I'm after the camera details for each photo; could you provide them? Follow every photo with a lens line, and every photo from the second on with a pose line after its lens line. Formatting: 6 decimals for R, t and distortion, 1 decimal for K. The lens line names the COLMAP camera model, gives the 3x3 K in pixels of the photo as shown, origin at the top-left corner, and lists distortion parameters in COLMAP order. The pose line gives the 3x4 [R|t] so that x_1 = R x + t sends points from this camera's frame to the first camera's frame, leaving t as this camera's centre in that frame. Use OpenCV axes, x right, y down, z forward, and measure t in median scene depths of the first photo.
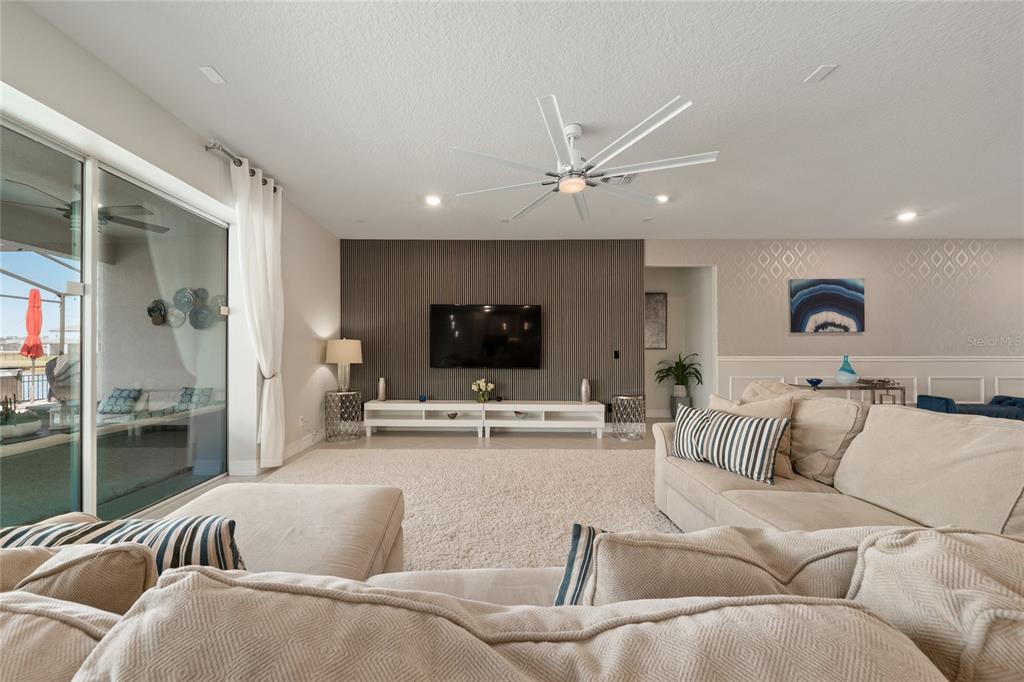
lens RADIAL K [[352.8, 0, 473.5], [0, 352.8, 349.1], [0, 0, 1]] dist [0.002400, 0.000153]
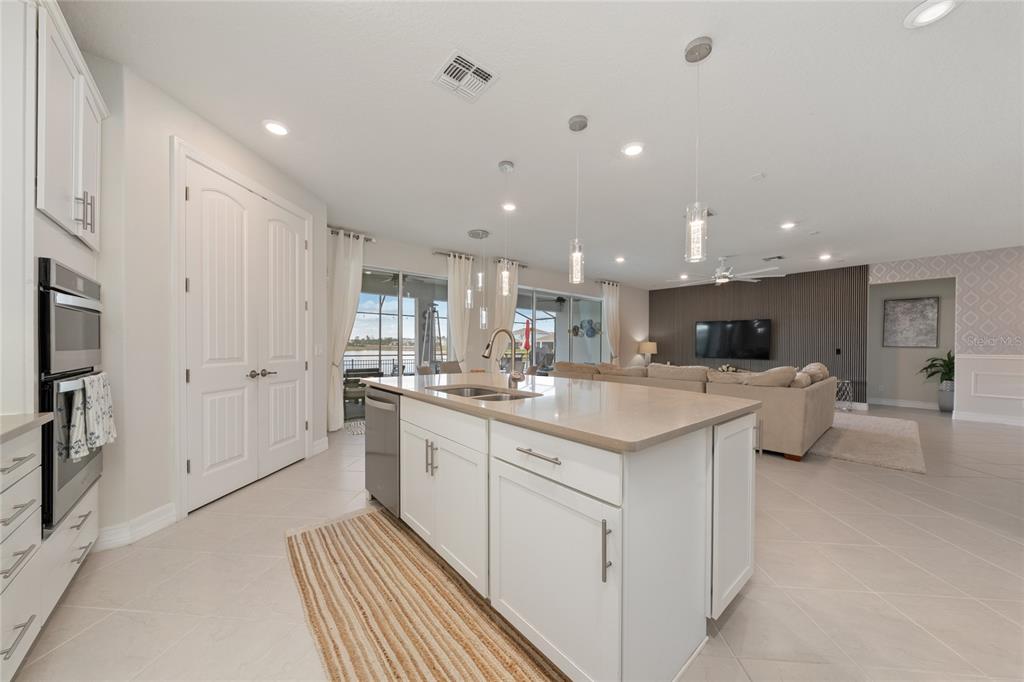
lens RADIAL K [[352.8, 0, 502.4], [0, 352.8, 345.2], [0, 0, 1]] dist [0.002400, 0.000153]
pose [[0.639493, 0.000783, -0.768797, 0.643265], [-0.000584, 1.000000, 0.000533, -0.008841], [0.768797, 0.000109, 0.639493, -0.939050]]
